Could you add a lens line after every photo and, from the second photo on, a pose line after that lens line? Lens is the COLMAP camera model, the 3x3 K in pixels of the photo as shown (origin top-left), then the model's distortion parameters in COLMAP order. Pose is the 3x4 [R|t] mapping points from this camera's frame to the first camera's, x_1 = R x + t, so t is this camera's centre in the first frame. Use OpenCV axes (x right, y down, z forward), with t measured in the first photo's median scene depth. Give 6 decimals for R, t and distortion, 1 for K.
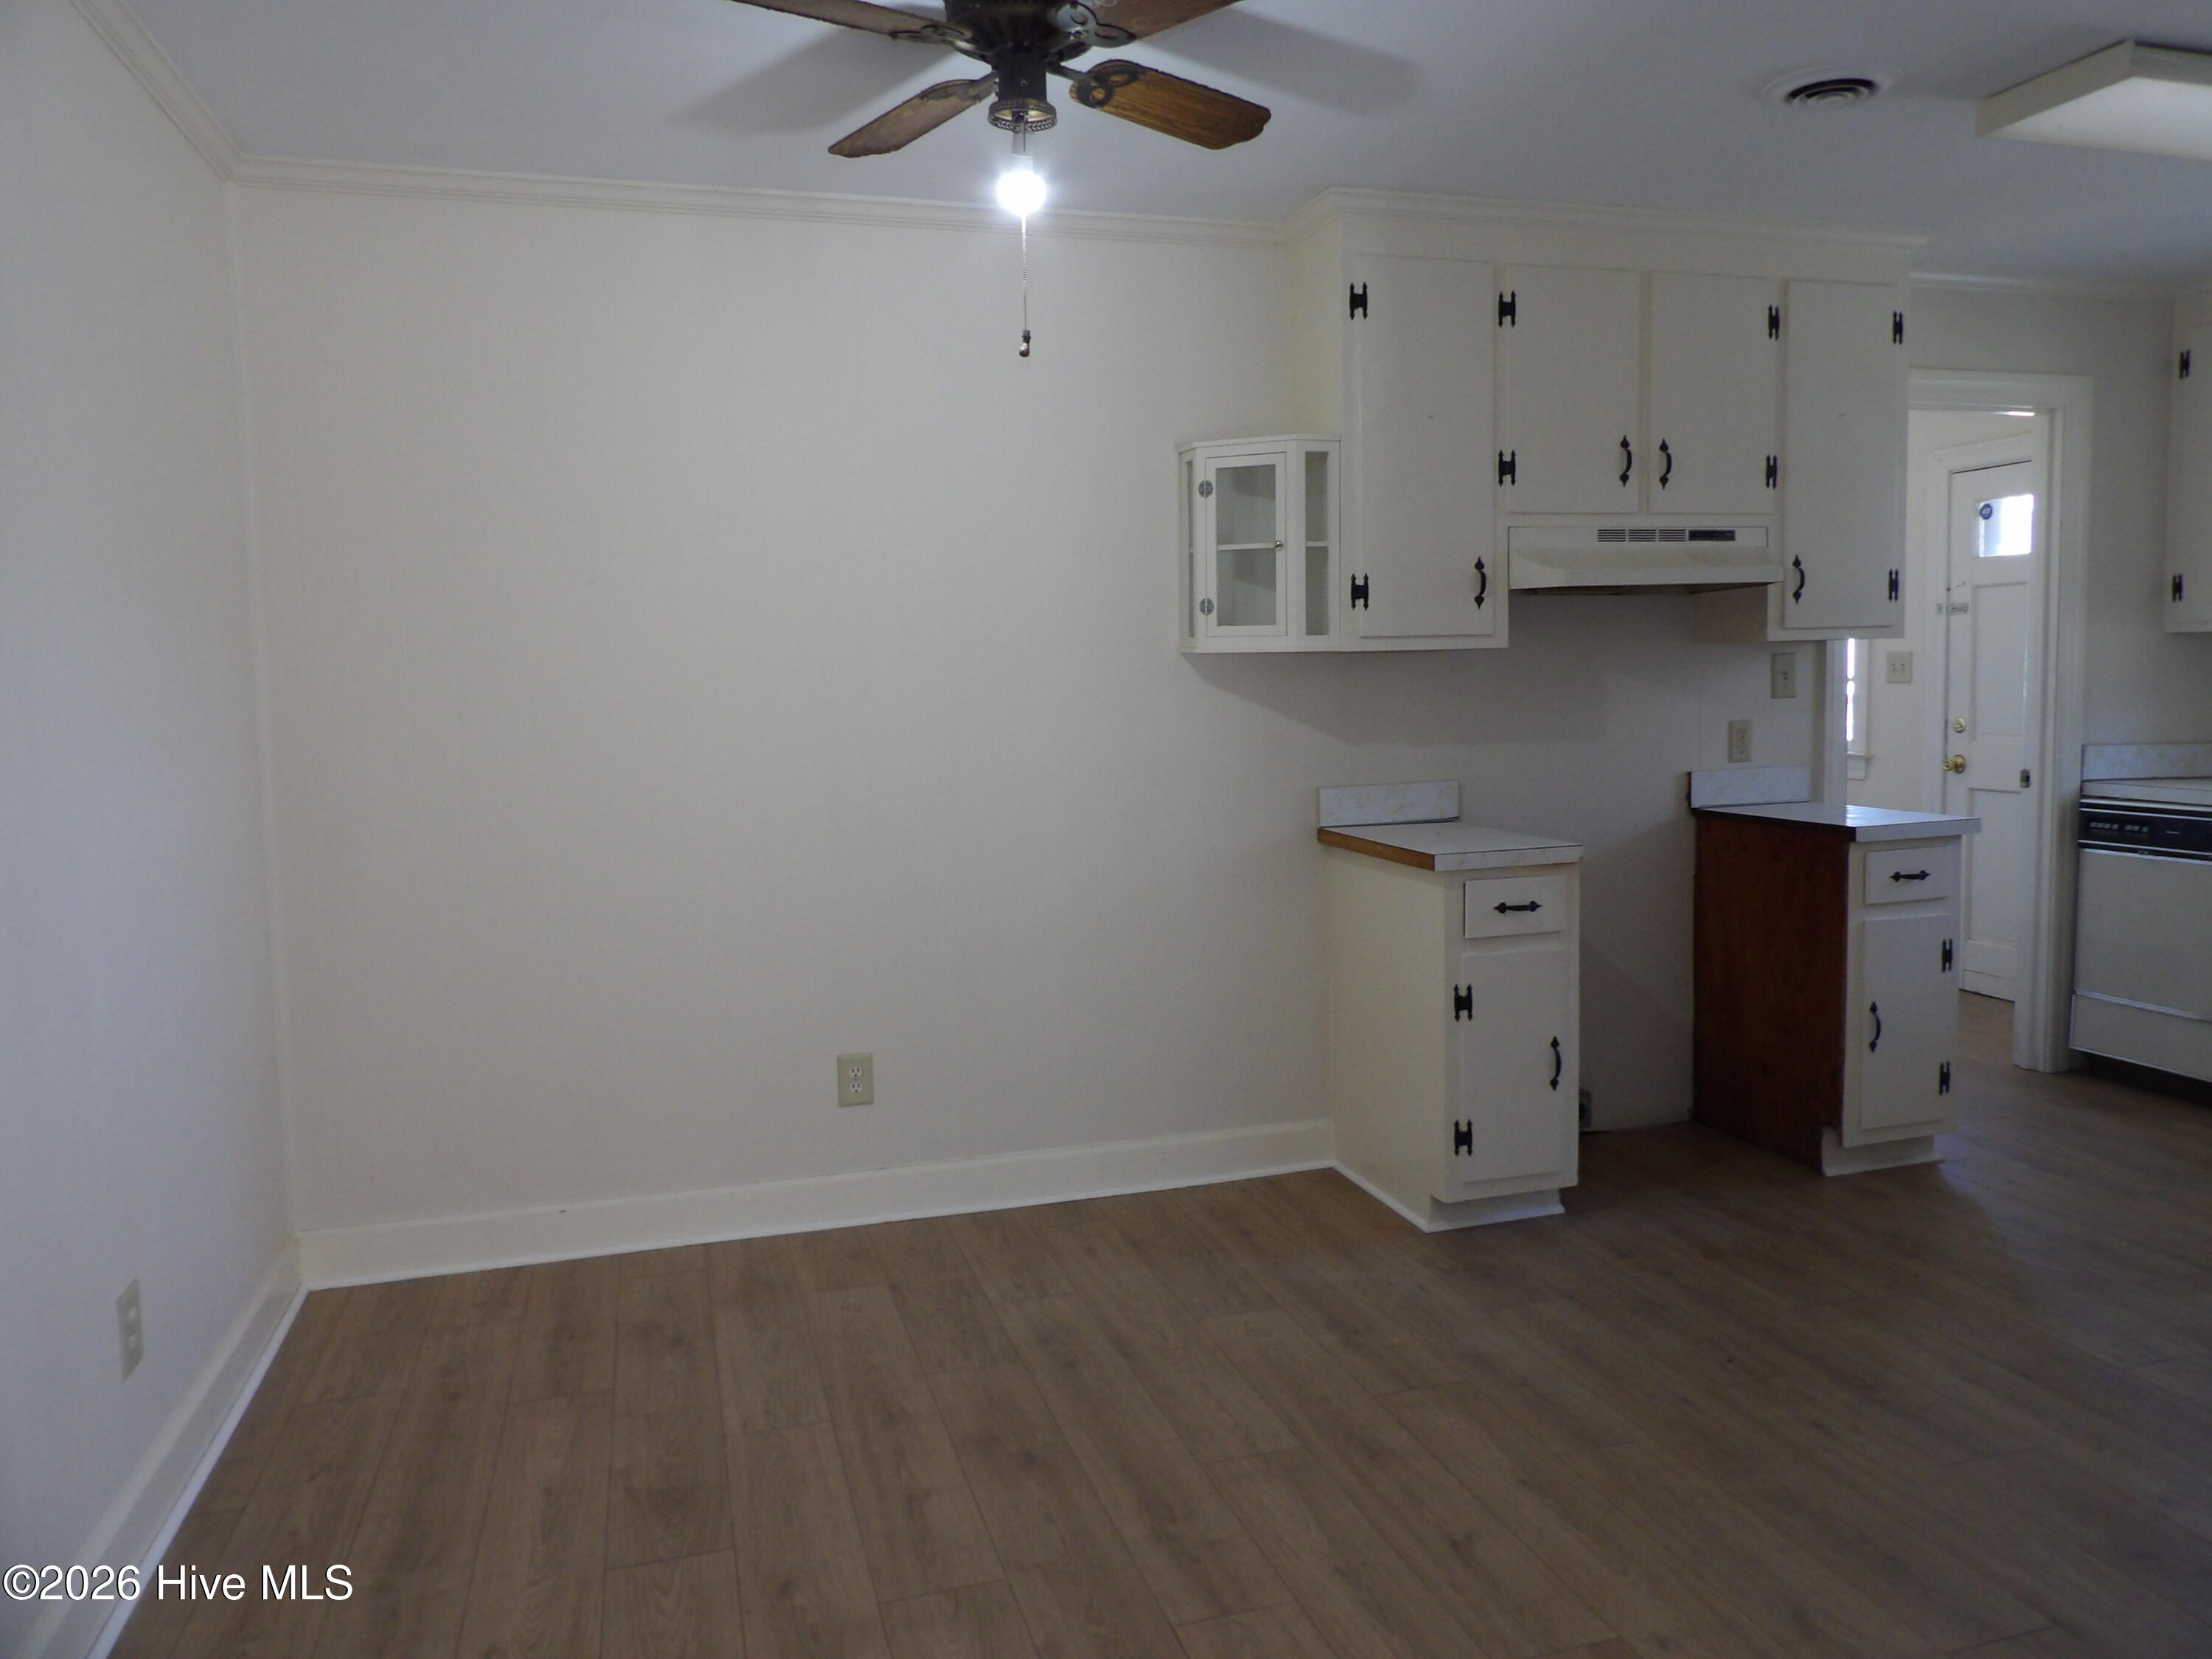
lens RADIAL K [[1563.1, 0, 1104.3], [0, 1563.1, 770.4], [0, 0, 1]] dist [-0.080276, 0.064227]
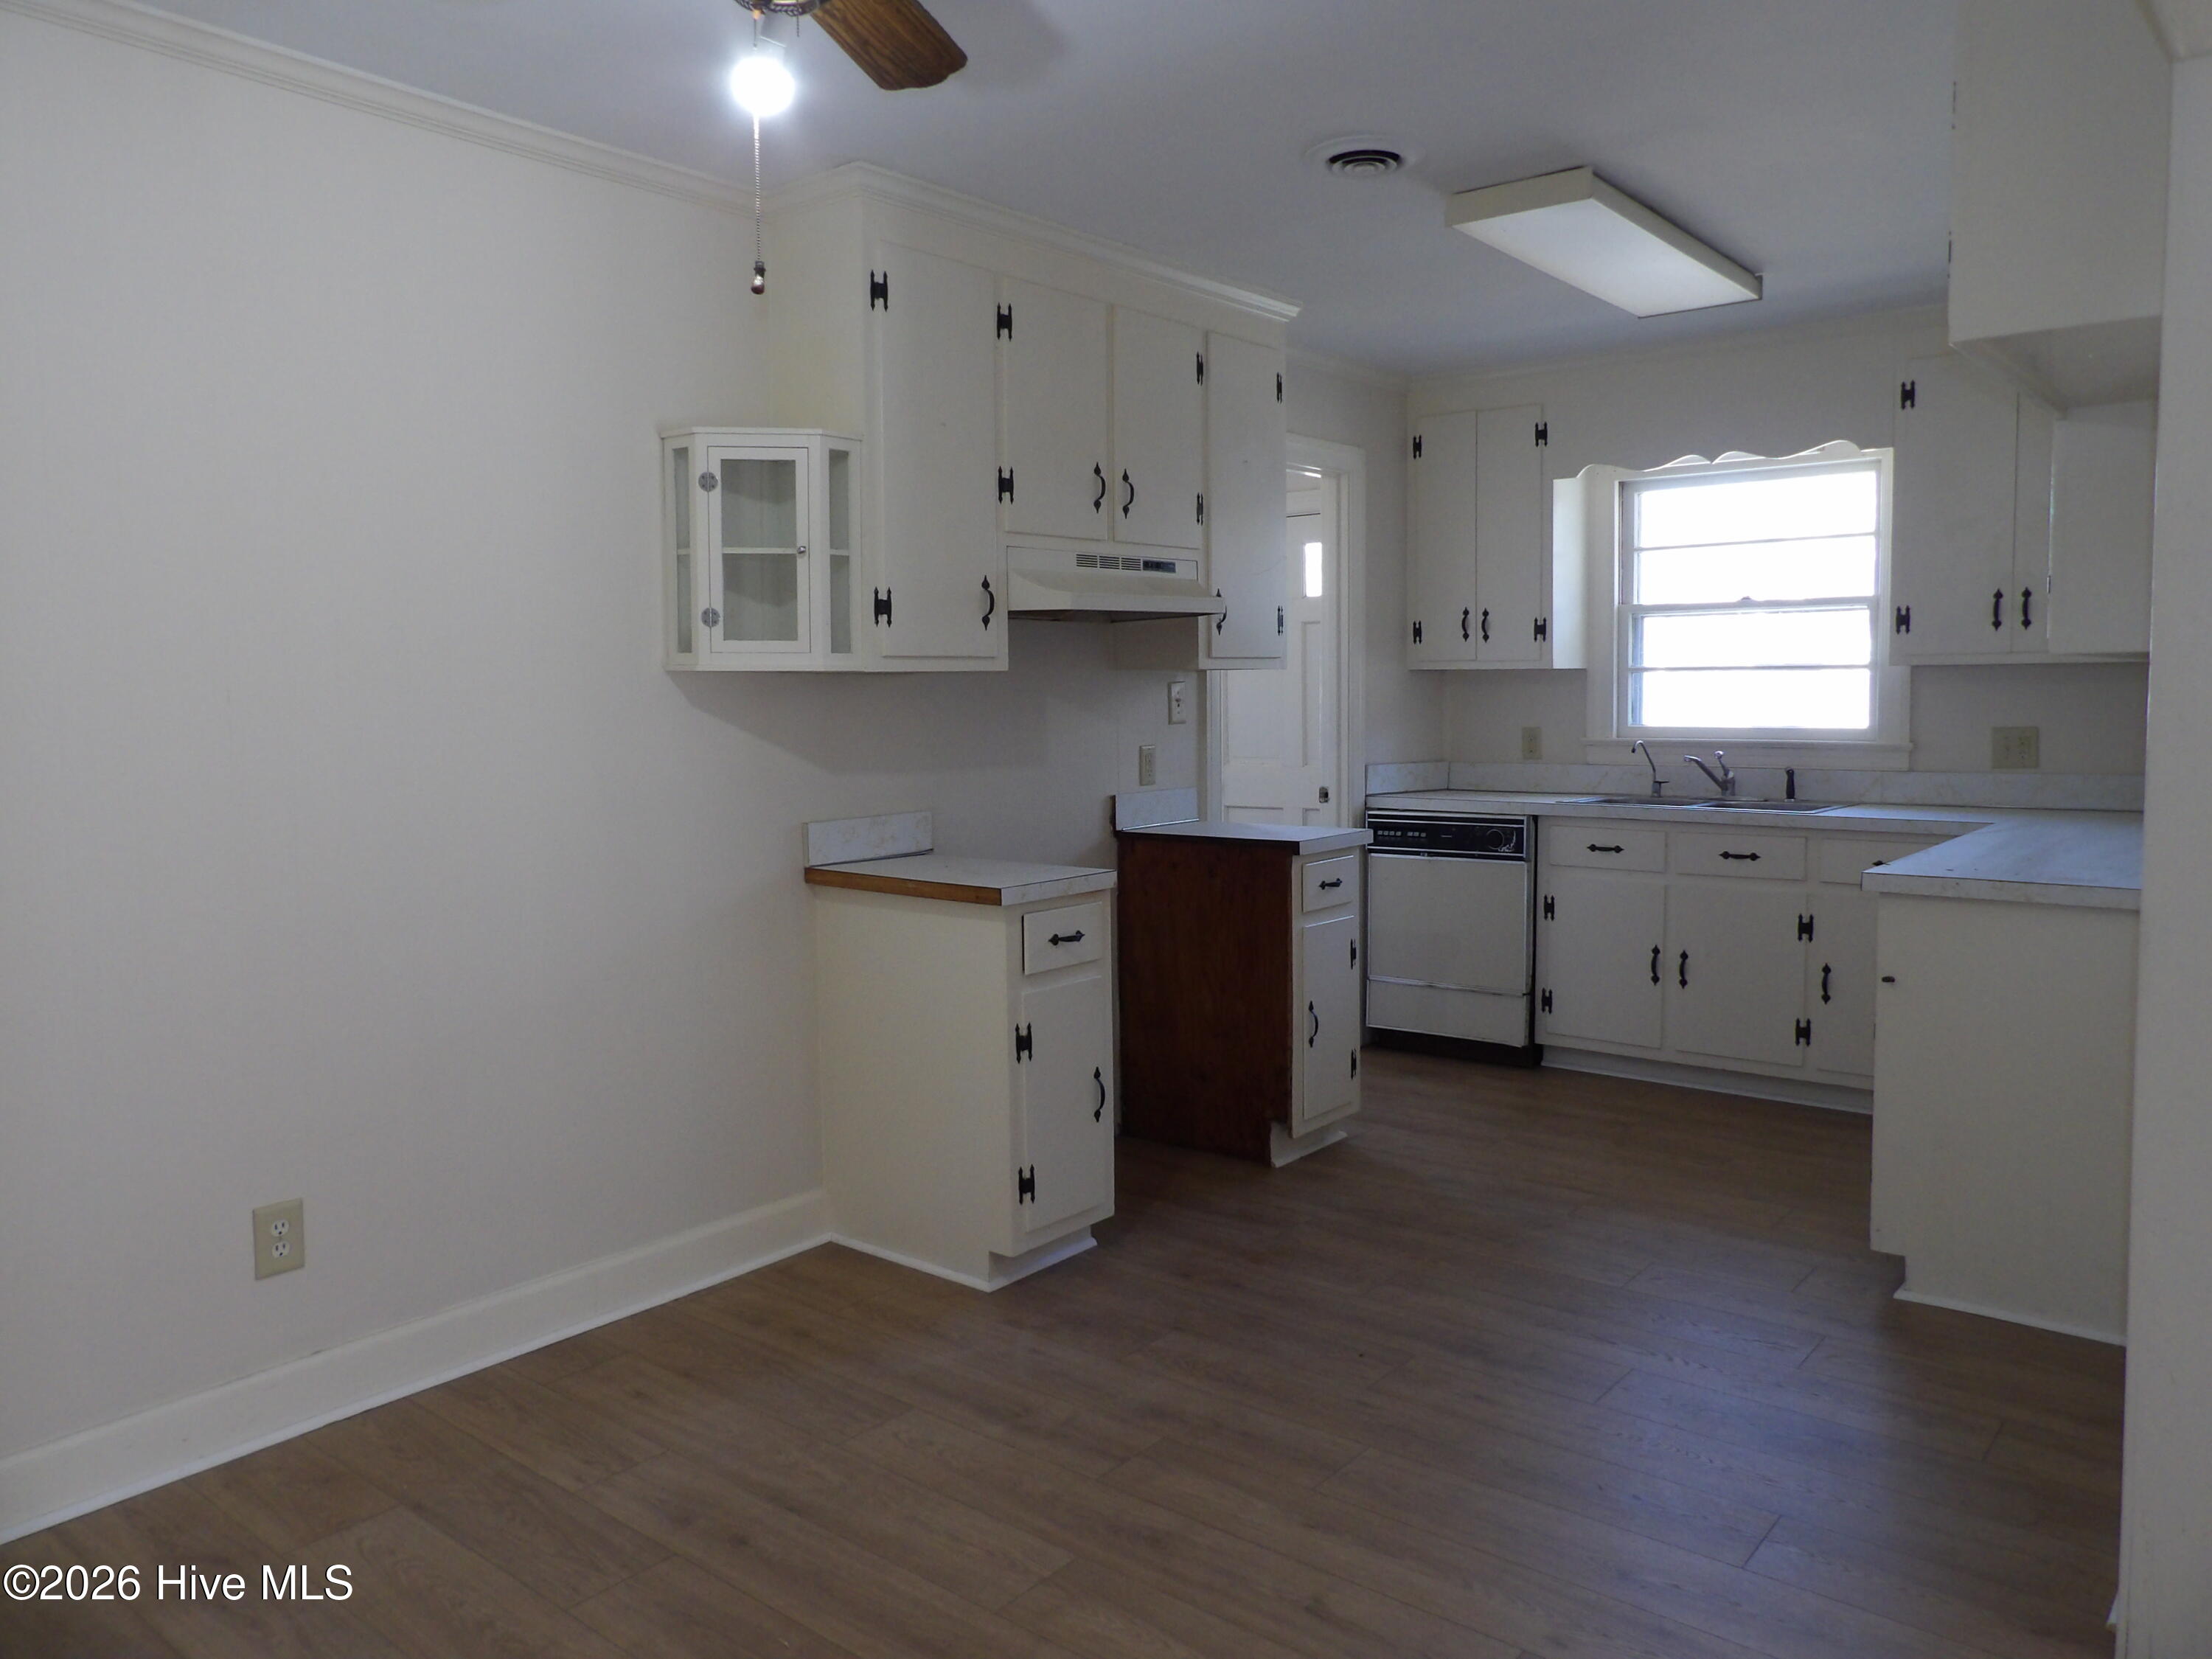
lens RADIAL K [[1568.2, 0, 1112.8], [0, 1568.2, 774.6], [0, 0, 1]] dist [-0.073039, 0.086263]
pose [[0.823010, -0.017527, 0.567756, -0.243430], [0.028010, 0.999560, -0.009744, -0.003242], [-0.567336, 0.023922, 0.823139, 0.164002]]
